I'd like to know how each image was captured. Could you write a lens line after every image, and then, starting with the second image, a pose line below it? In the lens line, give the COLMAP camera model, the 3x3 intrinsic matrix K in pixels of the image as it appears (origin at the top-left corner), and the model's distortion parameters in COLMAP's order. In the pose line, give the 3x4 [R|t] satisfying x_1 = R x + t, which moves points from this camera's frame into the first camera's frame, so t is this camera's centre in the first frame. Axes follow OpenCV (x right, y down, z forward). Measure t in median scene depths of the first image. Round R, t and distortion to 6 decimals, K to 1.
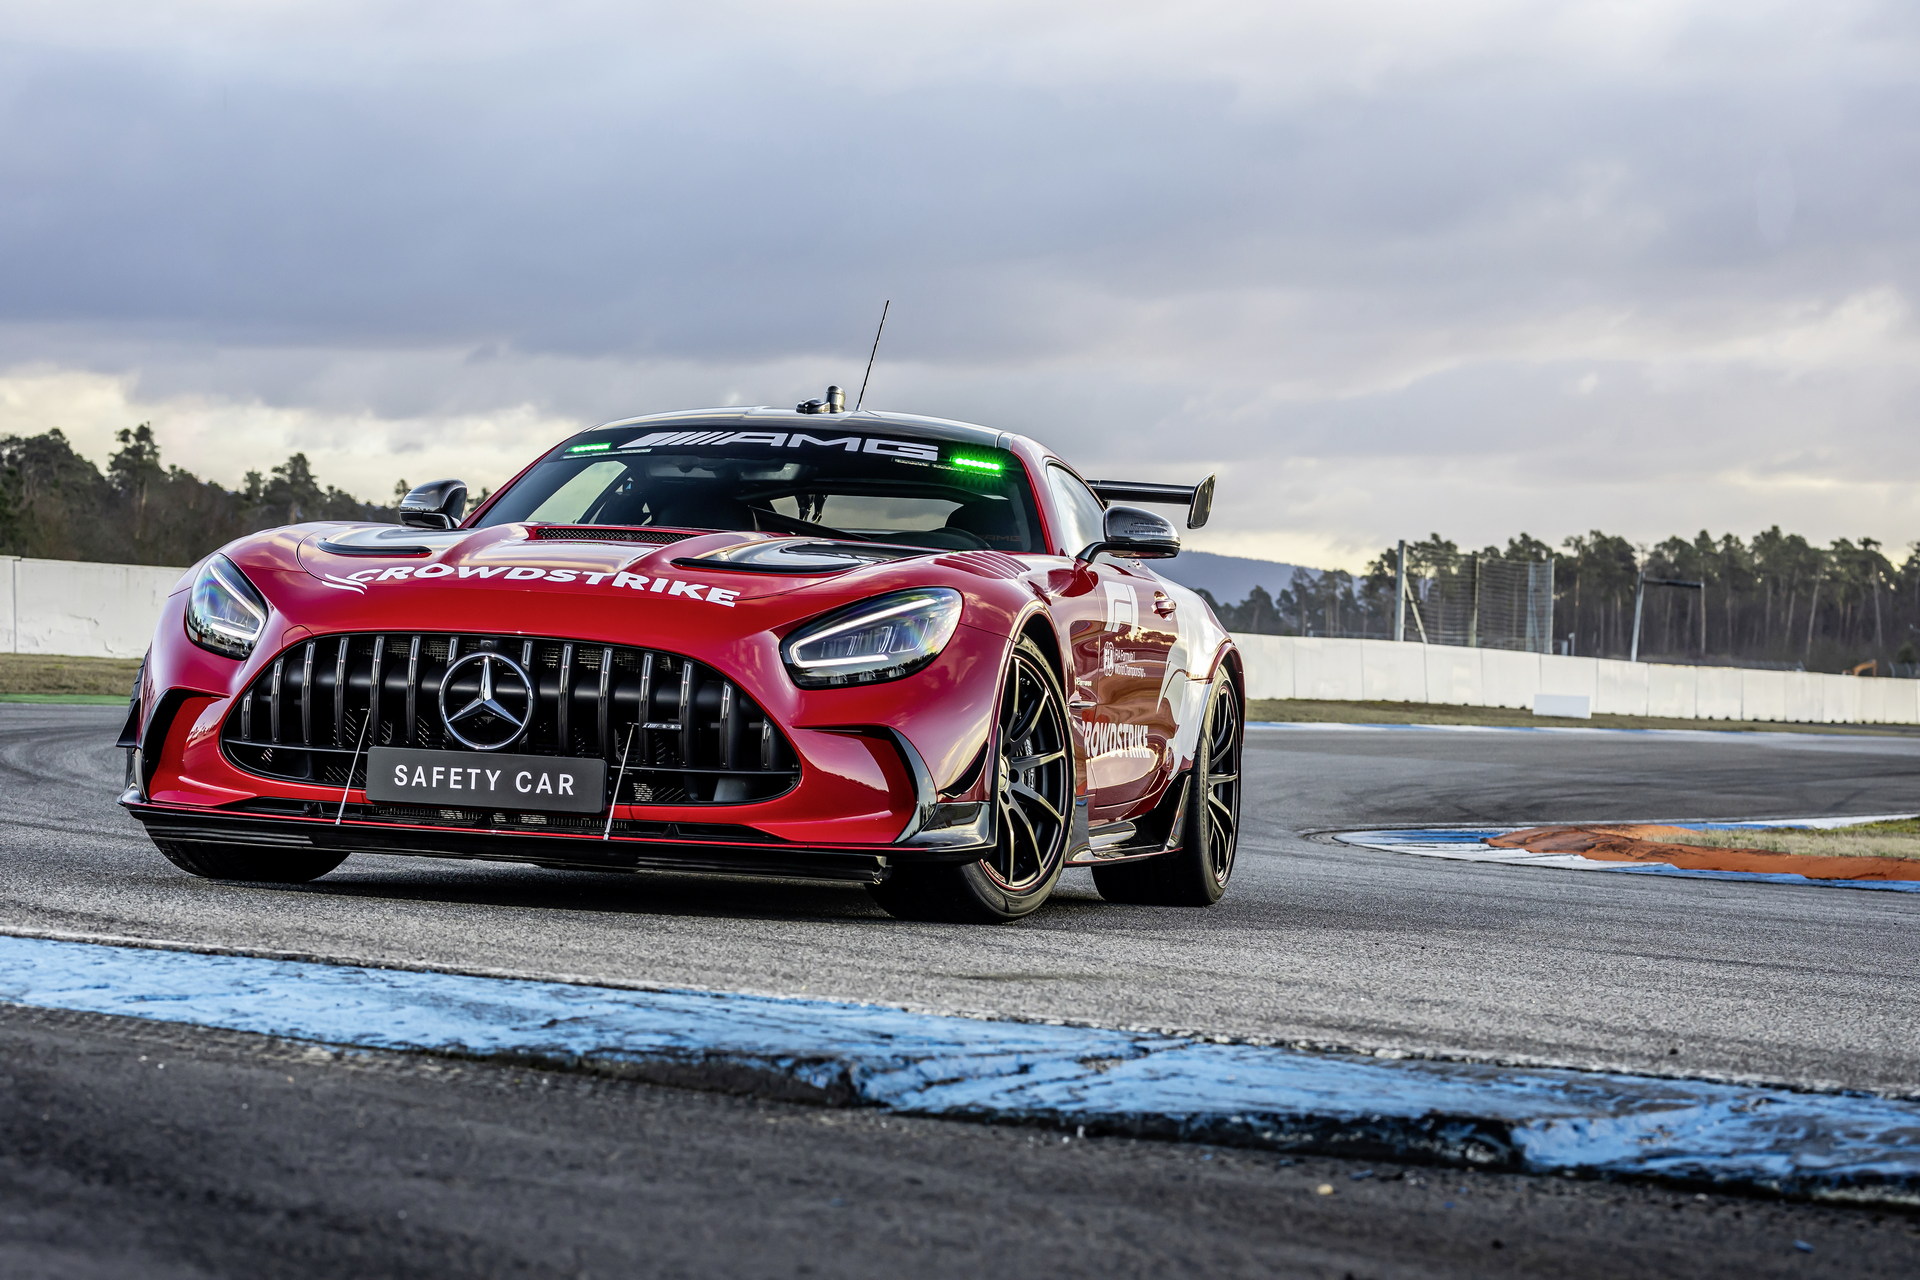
lens RADIAL K [[4515.7, 0, 962.2], [0, 4515.7, 652.1], [0, 0, 1]] dist [0.000353, 0.000000]
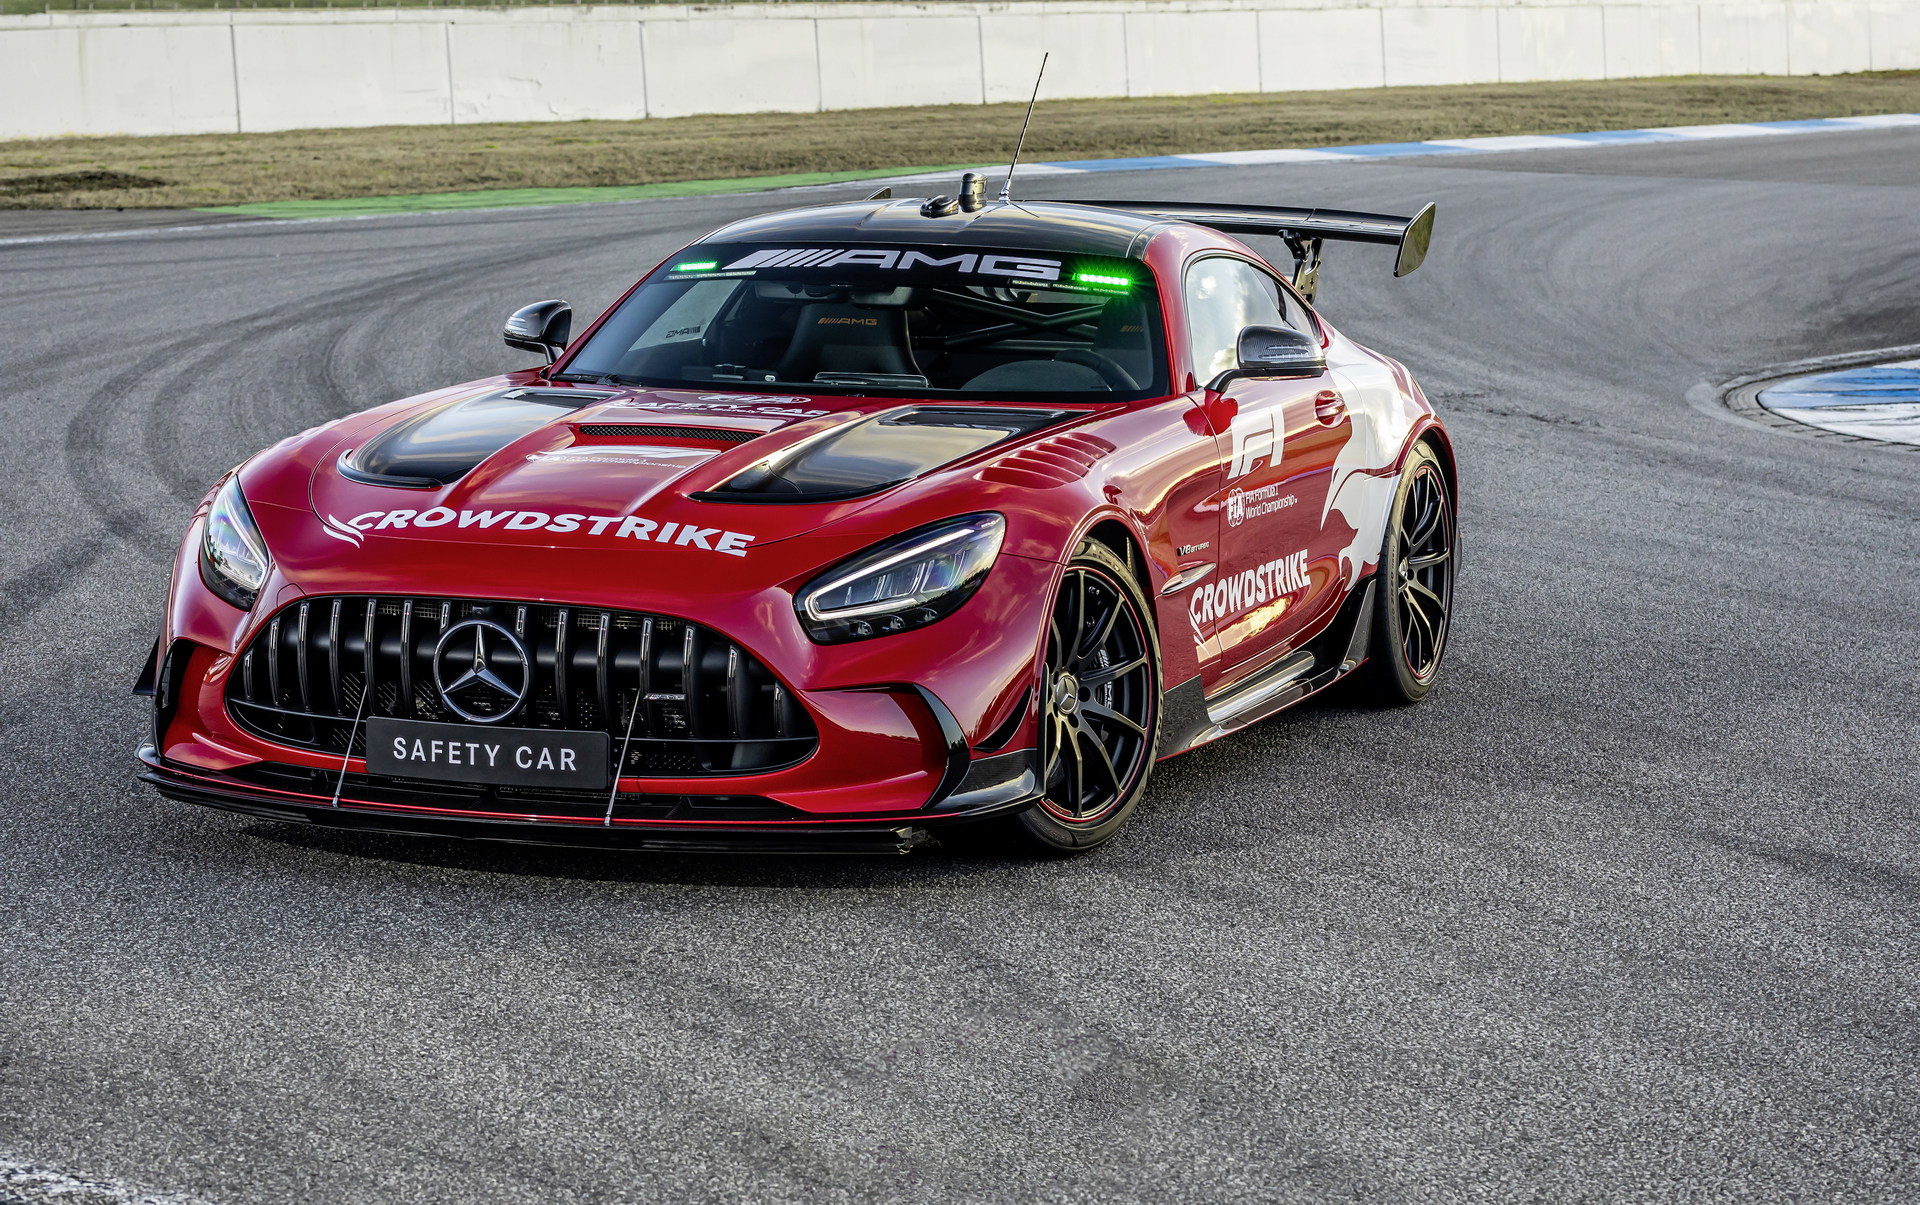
lens RADIAL K [[4825.7, 0, 1035.7], [0, 4825.7, 598.5], [0, 0, 1]] dist [0.006727, 0.000000]
pose [[0.992986, -0.025230, -0.115512, 0.122633], [0.040130, 0.990891, 0.128546, -0.125996], [0.111217, -0.132279, 0.984953, 0.029140]]
